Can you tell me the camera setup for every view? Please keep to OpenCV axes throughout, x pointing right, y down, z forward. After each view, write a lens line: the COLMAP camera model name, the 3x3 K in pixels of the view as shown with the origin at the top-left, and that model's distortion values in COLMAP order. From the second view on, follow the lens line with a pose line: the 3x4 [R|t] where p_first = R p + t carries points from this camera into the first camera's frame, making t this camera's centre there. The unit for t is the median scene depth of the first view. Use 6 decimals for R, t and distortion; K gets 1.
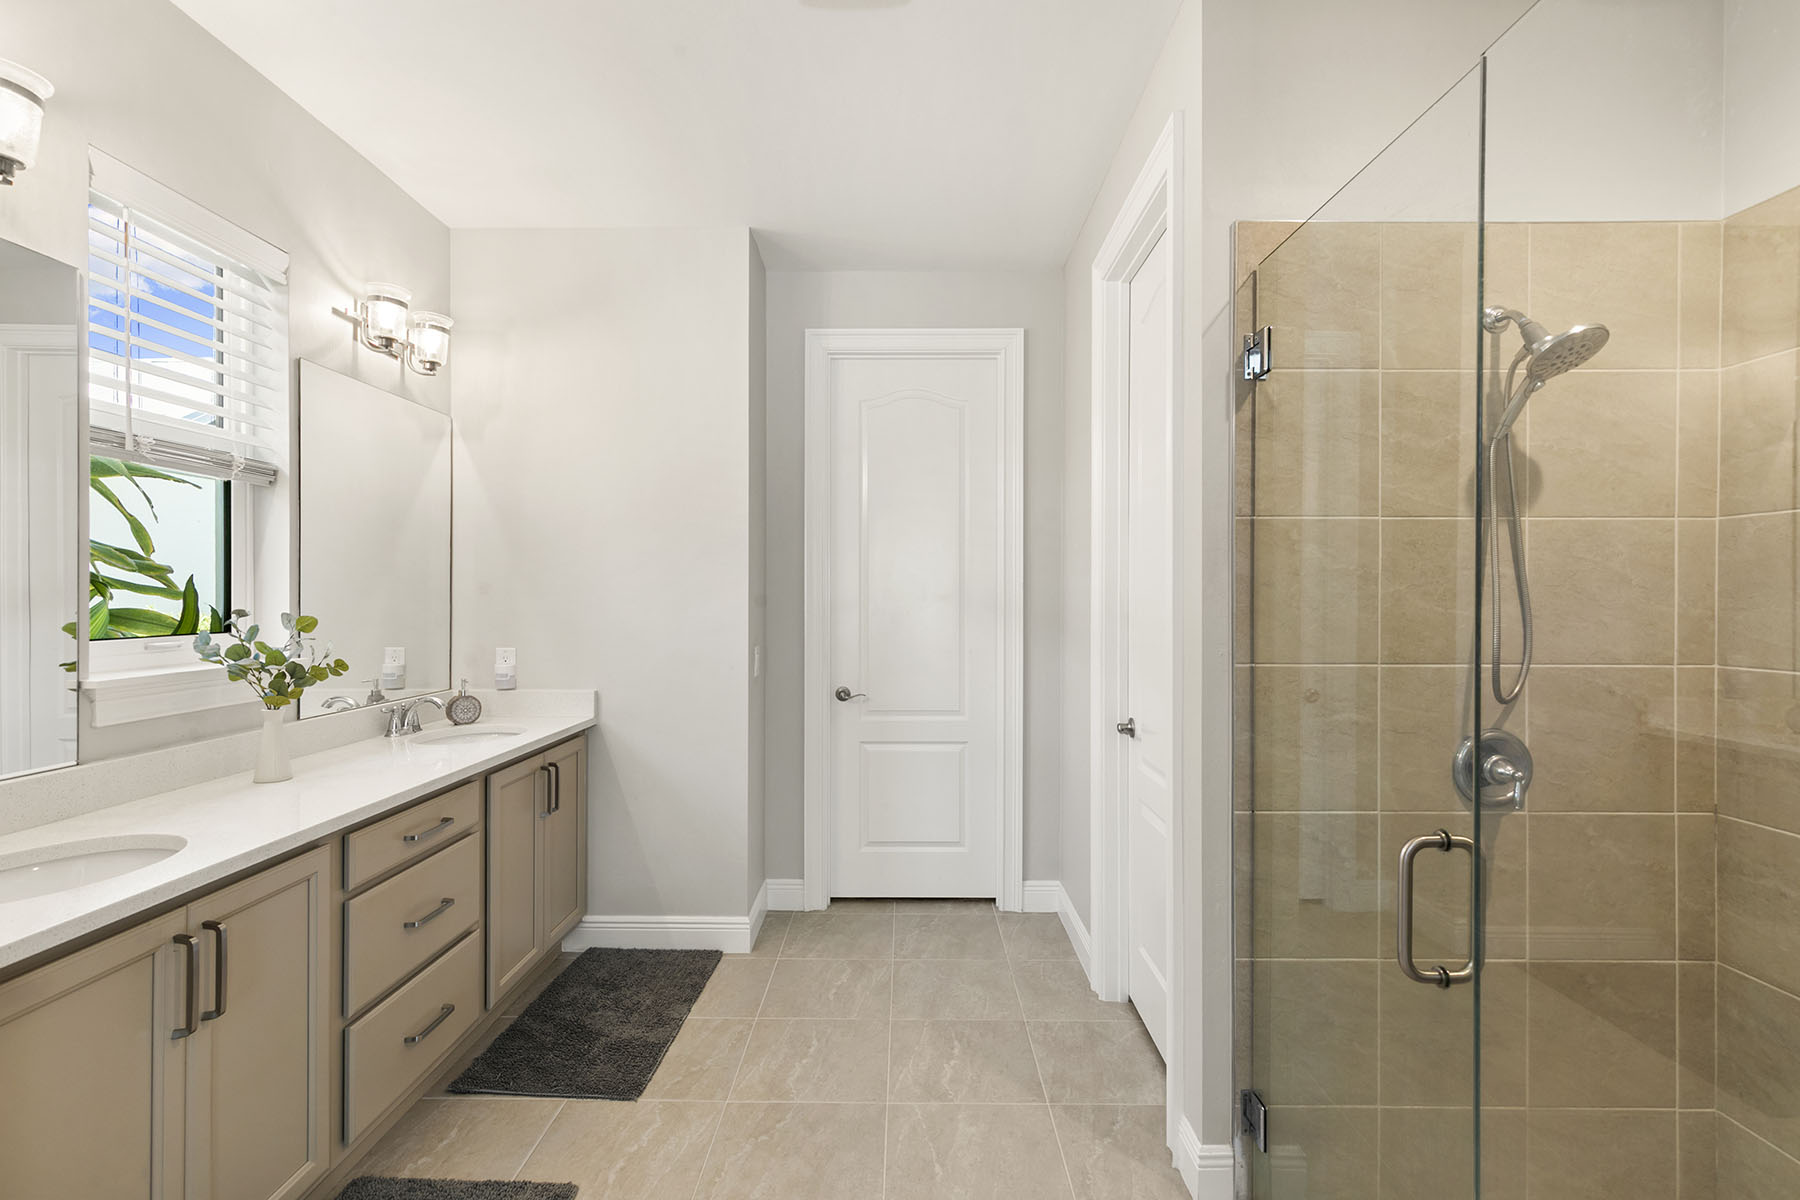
lens RADIAL K [[811.9, 0, 900.3], [0, 811.9, 591.1], [0, 0, 1]] dist [0.000311, 0.000117]
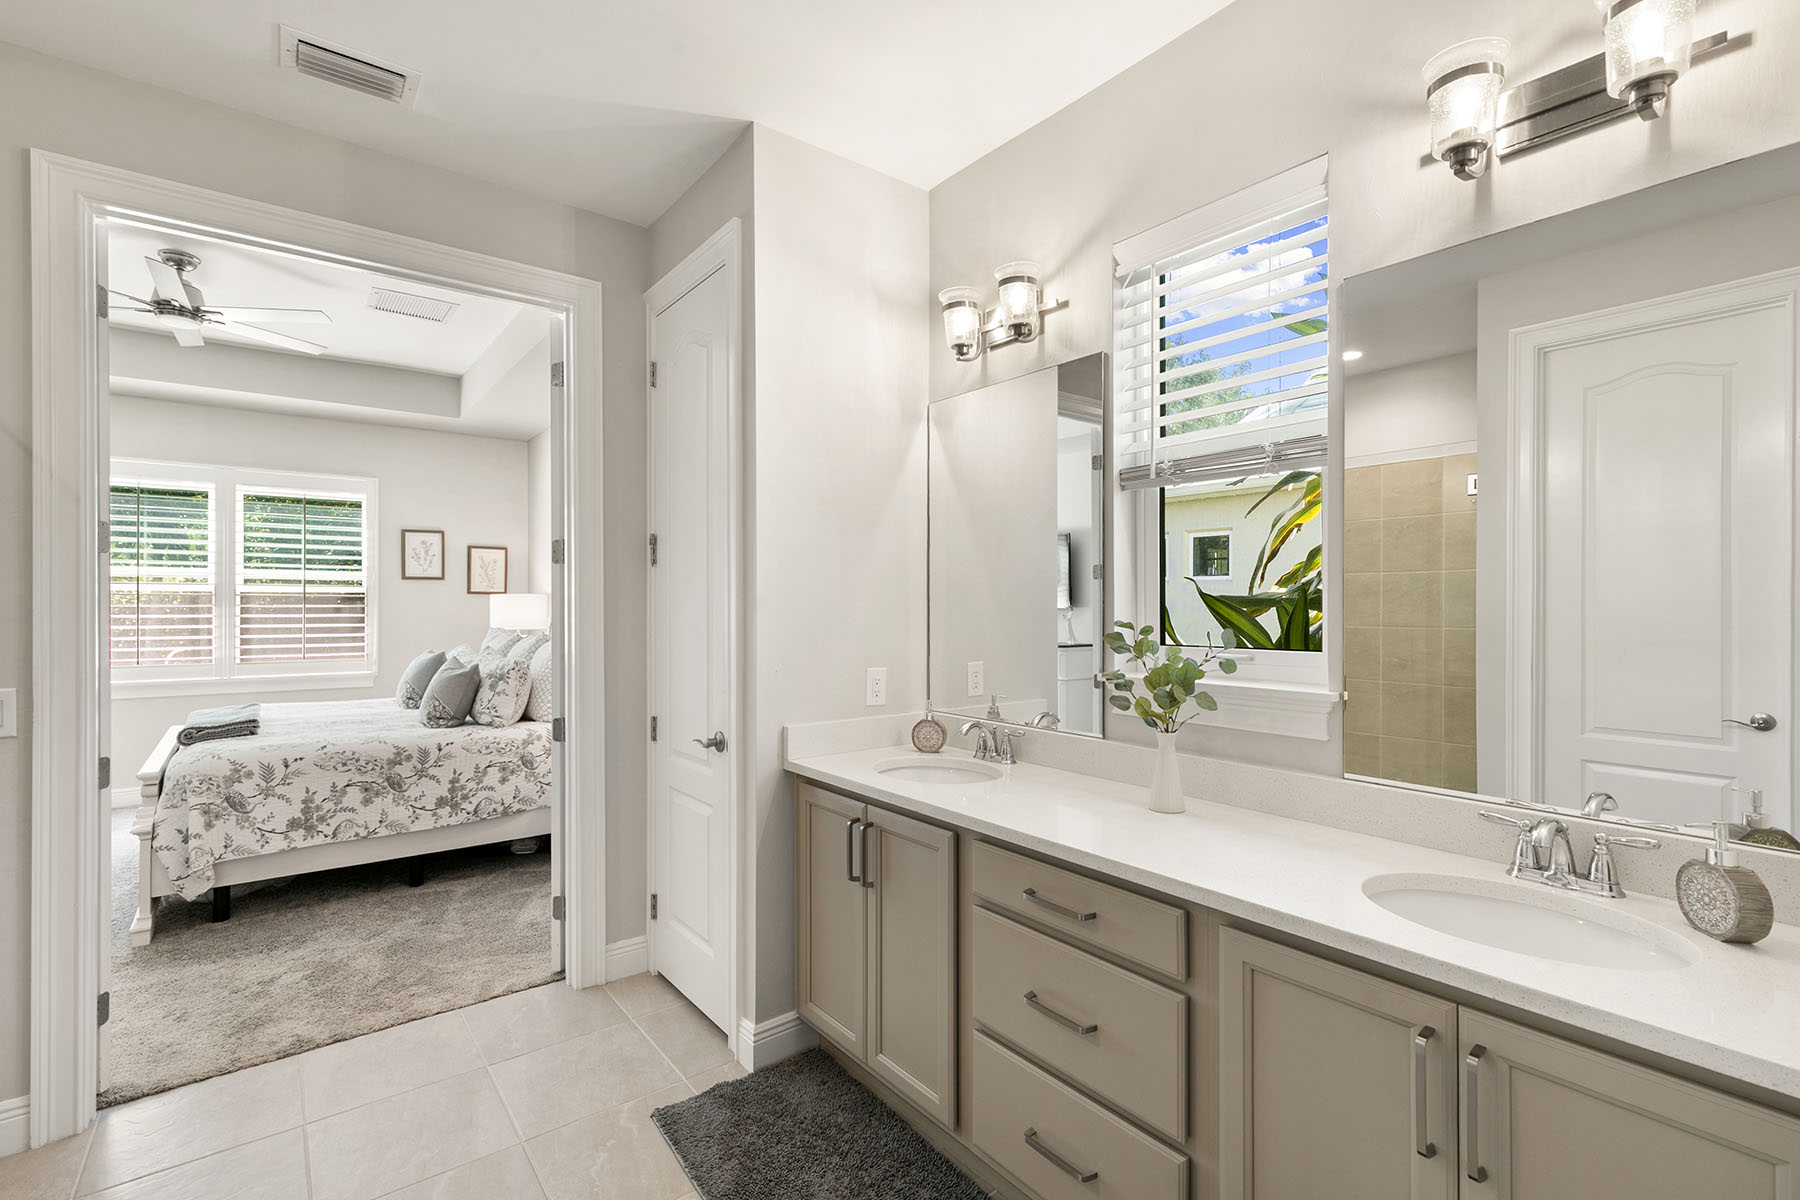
lens RADIAL K [[816.7, 0, 899.8], [0, 816.7, 606.0], [0, 0, 1]] dist [0.000634, 0.000031]
pose [[-0.783813, 0.004424, -0.620981, 0.027184], [0.002482, 0.999989, 0.003992, 0.002700], [0.620992, 0.001588, -0.783815, 1.656552]]
